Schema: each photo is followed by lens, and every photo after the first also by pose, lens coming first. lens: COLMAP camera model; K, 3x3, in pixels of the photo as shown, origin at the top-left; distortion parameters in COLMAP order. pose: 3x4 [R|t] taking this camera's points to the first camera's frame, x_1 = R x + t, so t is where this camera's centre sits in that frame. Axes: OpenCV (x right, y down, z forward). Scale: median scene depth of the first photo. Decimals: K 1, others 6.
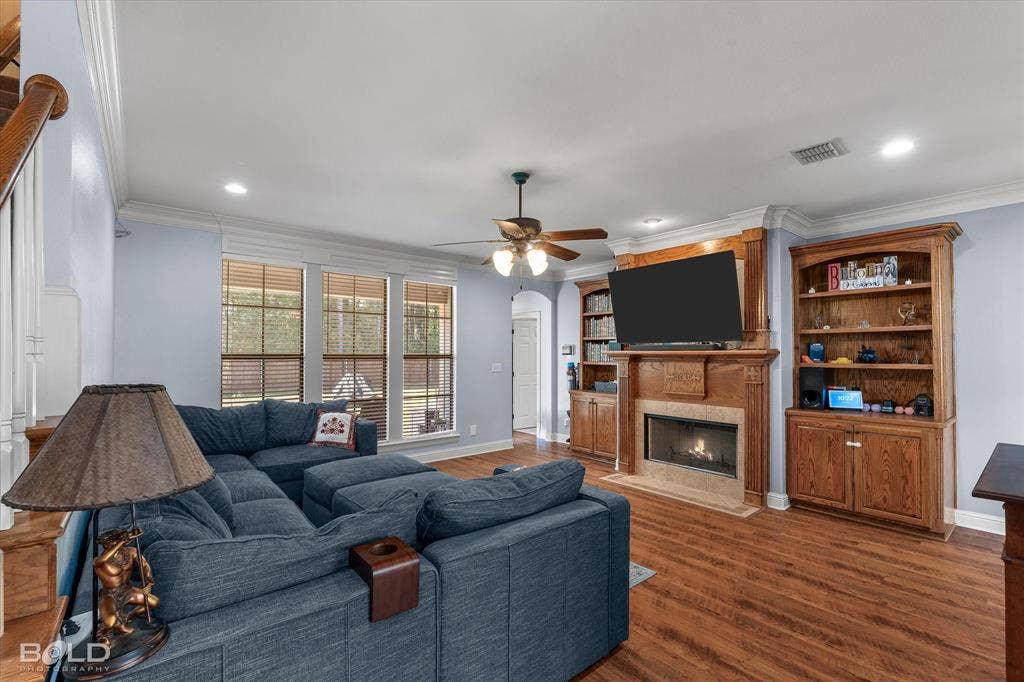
lens RADIAL K [[449.0, 0, 517.2], [0, 449.0, 348.2], [0, 0, 1]] dist [-0.009625, 0.004368]
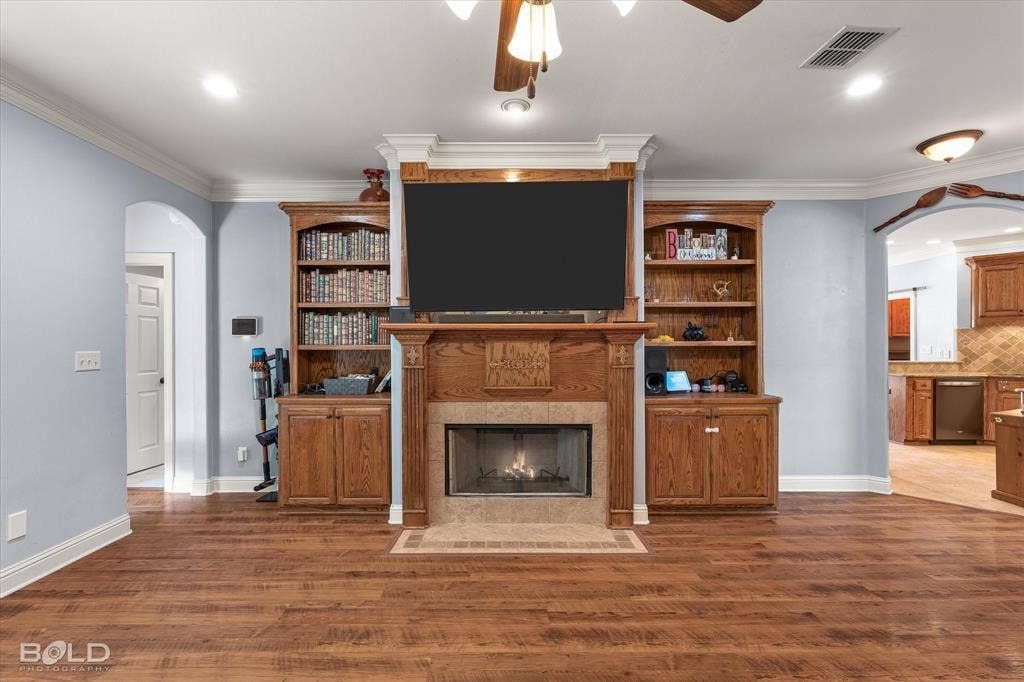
lens RADIAL K [[449.0, 0, 506.5], [0, 449.0, 345.7], [0, 0, 1]] dist [-0.009625, 0.004368]
pose [[0.645542, -0.004707, 0.763710, -0.171095], [-0.006892, 0.999904, 0.011988, 0.032052], [-0.763693, -0.013002, 0.645448, 0.629950]]
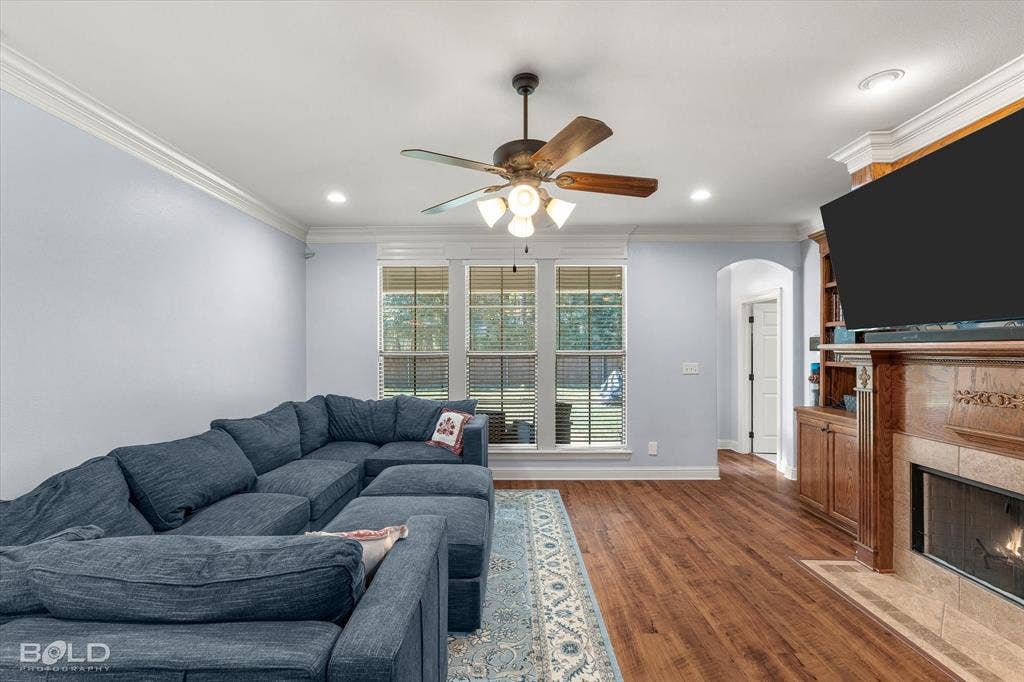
lens RADIAL K [[449.0, 0, 508.7], [0, 449.0, 354.1], [0, 0, 1]] dist [-0.009625, 0.004368]
pose [[0.758735, 0.000833, -0.651399, 0.318101], [0.013812, 0.999754, 0.017367, 0.003948], [0.651253, -0.022174, 0.758537, 0.362556]]
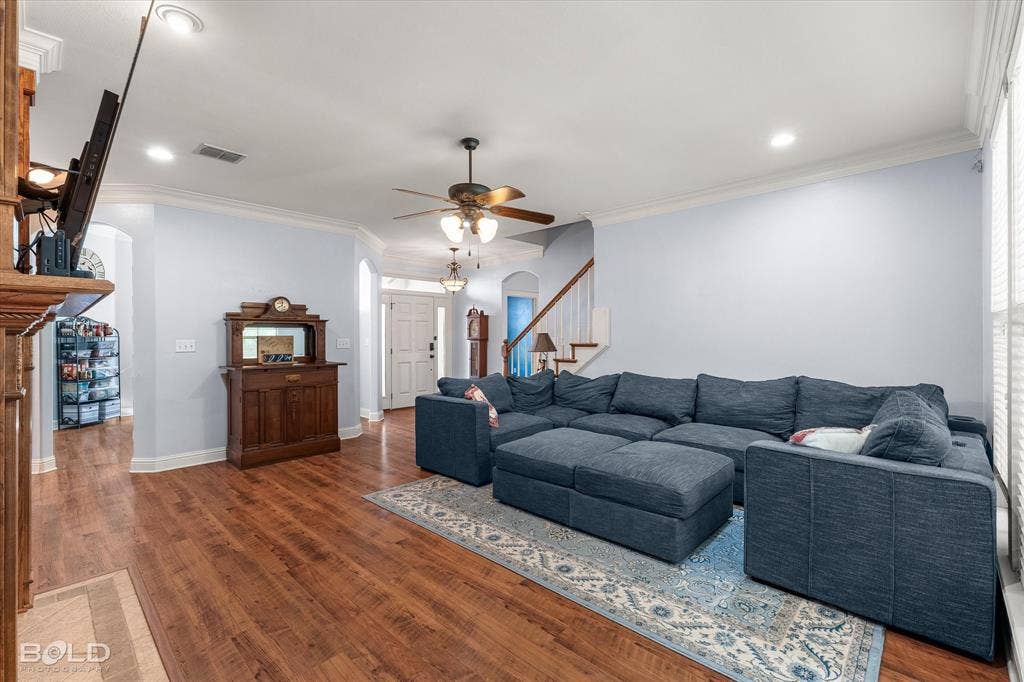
lens RADIAL K [[449.0, 0, 513.0], [0, 449.0, 337.1], [0, 0, 1]] dist [-0.009625, 0.004368]
pose [[-0.993815, 0.000889, -0.111043, 0.017984], [0.002417, 0.999904, -0.013623, 0.046536], [0.111020, -0.013808, -0.993722, 1.516246]]
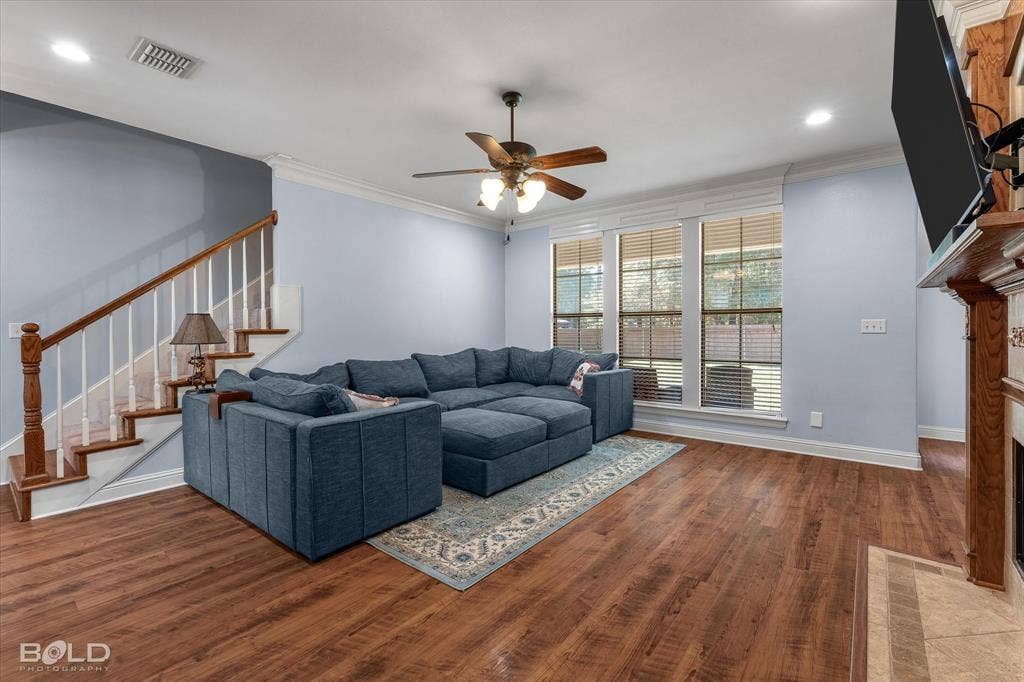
lens RADIAL K [[449.0, 0, 516.3], [0, 449.0, 334.2], [0, 0, 1]] dist [-0.009625, 0.004368]
pose [[0.199061, 0.008421, -0.979951, 0.672719], [0.020186, 0.999716, 0.012691, 0.055871], [0.979779, -0.022308, 0.198834, 0.625860]]
